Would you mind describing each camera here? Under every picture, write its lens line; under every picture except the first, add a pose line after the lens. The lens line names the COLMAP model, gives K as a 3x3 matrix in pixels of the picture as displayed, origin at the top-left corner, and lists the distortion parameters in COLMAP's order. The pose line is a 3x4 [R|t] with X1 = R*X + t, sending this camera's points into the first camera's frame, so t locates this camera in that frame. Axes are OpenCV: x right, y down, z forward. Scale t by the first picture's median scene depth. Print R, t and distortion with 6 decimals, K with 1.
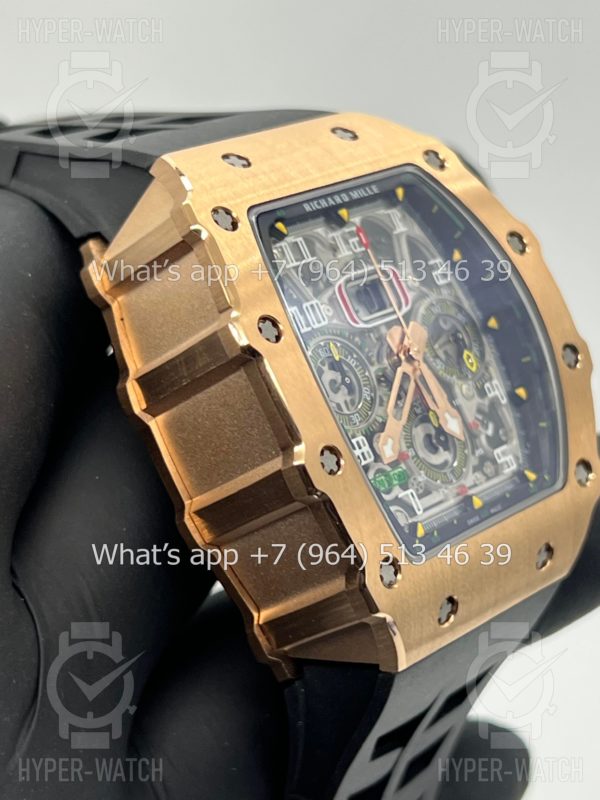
lens RADIAL K [[1923.7, 0, 300.0], [0, 1923.7, 400.0], [0, 0, 1]] dist [0.216609, -0.186718]
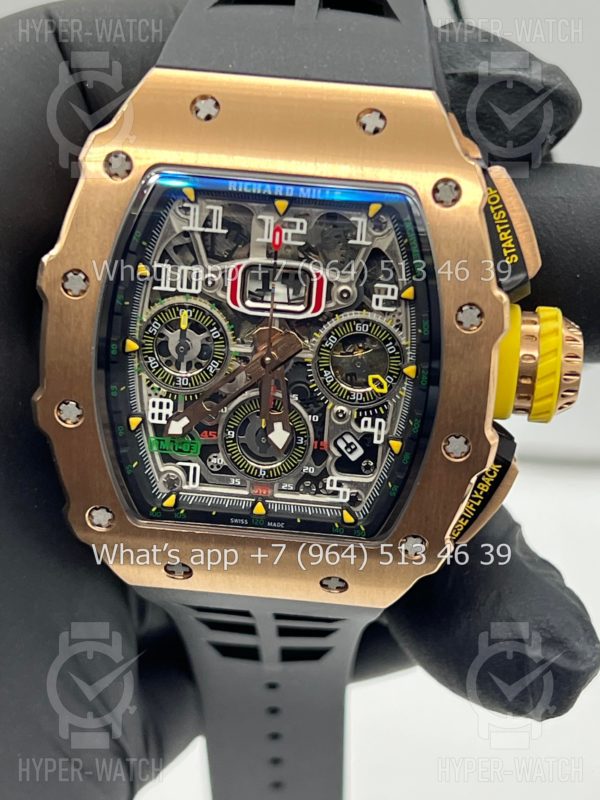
lens RADIAL K [[1923.7, 0, 300.0], [0, 1923.7, 400.0], [0, 0, 1]] dist [0.216609, -0.186718]
pose [[0.579415, 0.606677, -0.544261, 0.635351], [-0.302007, 0.780056, 0.547999, -0.570349], [0.757013, -0.153148, 0.635198, 0.362394]]
